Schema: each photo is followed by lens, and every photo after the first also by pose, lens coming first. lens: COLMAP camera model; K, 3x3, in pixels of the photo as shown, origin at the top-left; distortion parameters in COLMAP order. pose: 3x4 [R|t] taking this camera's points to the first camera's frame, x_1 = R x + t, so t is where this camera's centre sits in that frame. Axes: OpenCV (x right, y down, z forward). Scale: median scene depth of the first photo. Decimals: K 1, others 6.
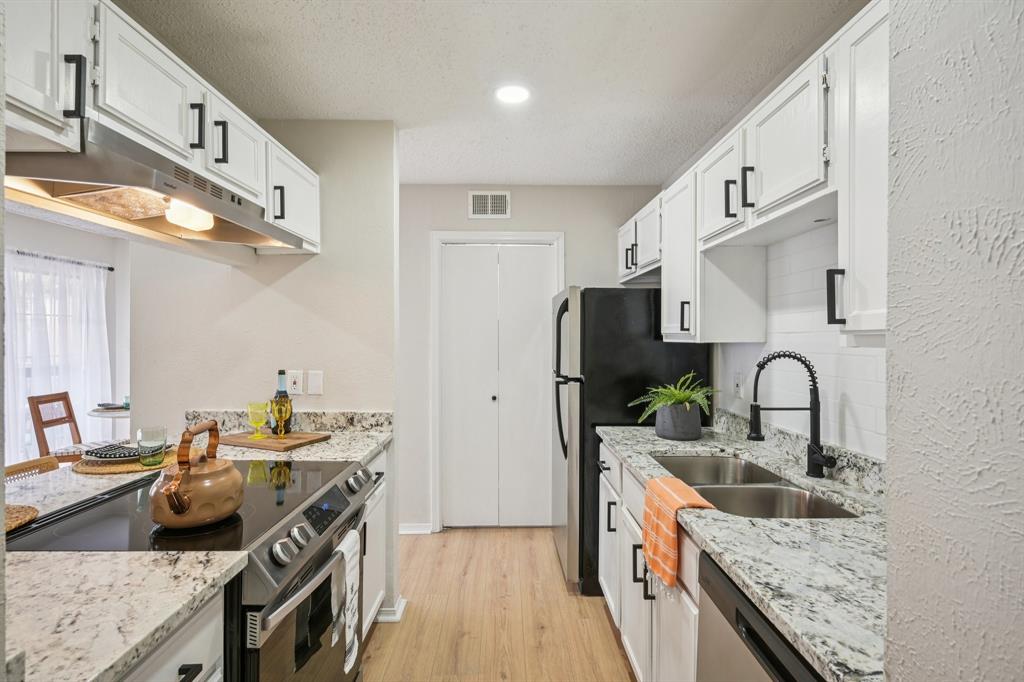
lens RADIAL K [[483.5, 0, 503.6], [0, 483.5, 344.2], [0, 0, 1]] dist [-0.003937, 0.000223]
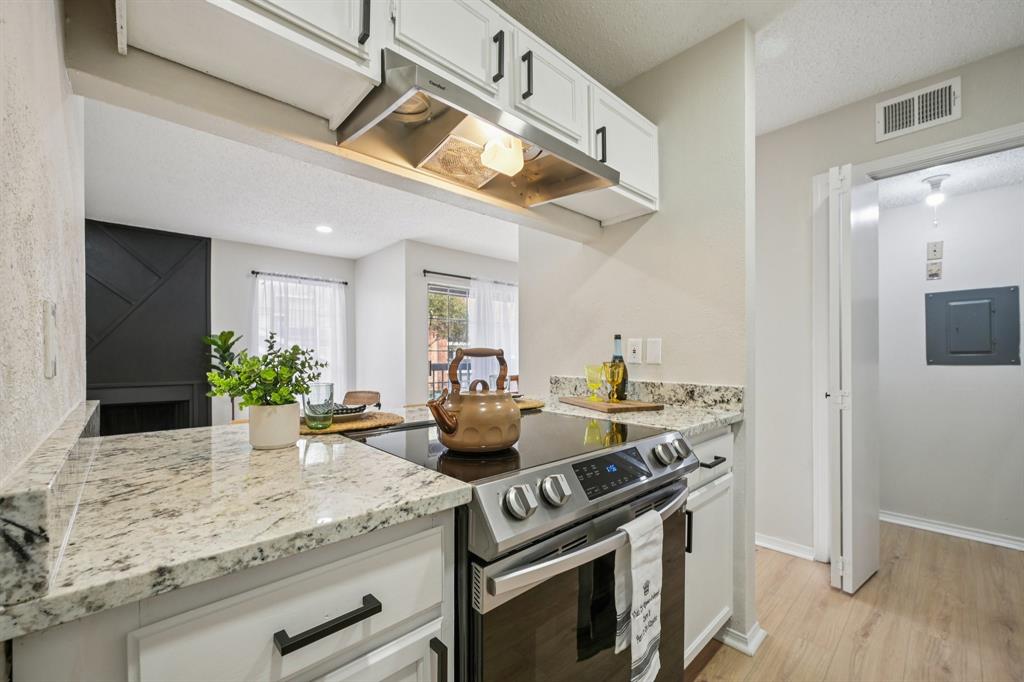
lens RADIAL K [[409.7, 0, 517.4], [0, 409.7, 354.1], [0, 0, 1]] dist [-0.003312, 0.001329]
pose [[0.687214, 0.001722, -0.726453, 0.006252], [-0.014664, 0.999826, -0.011501, 0.127464], [0.726307, 0.018556, 0.687120, 0.339902]]
